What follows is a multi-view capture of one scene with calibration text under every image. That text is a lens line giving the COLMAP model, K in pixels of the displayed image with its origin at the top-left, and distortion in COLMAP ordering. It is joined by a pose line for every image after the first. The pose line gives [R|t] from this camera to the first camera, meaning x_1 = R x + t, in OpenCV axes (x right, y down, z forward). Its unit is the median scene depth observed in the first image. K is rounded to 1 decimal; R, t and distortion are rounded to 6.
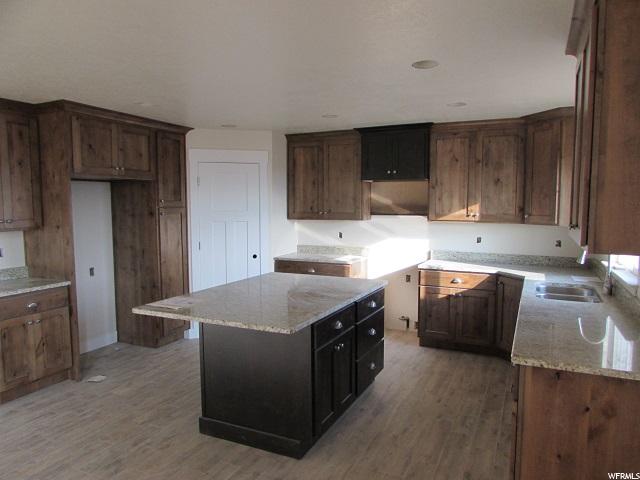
lens RADIAL K [[465.2, 0, 320.0], [0, 465.2, 240.0], [0, 0, 1]] dist [-0.008733, 0.007064]
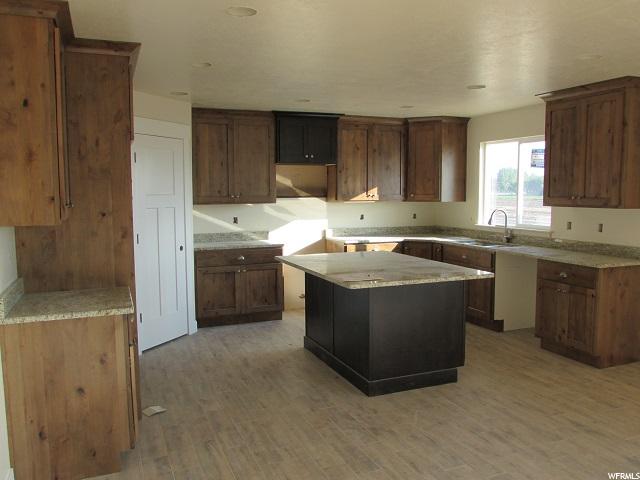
lens RADIAL K [[554.8, 0, 320.0], [0, 554.8, 240.0], [0, 0, 1]] dist [0.004197, 0.001312]
pose [[0.664476, -0.069483, 0.744072, -0.810585], [0.067605, 0.997175, 0.032746, 0.004932], [-0.744245, 0.028544, 0.667296, 0.145158]]
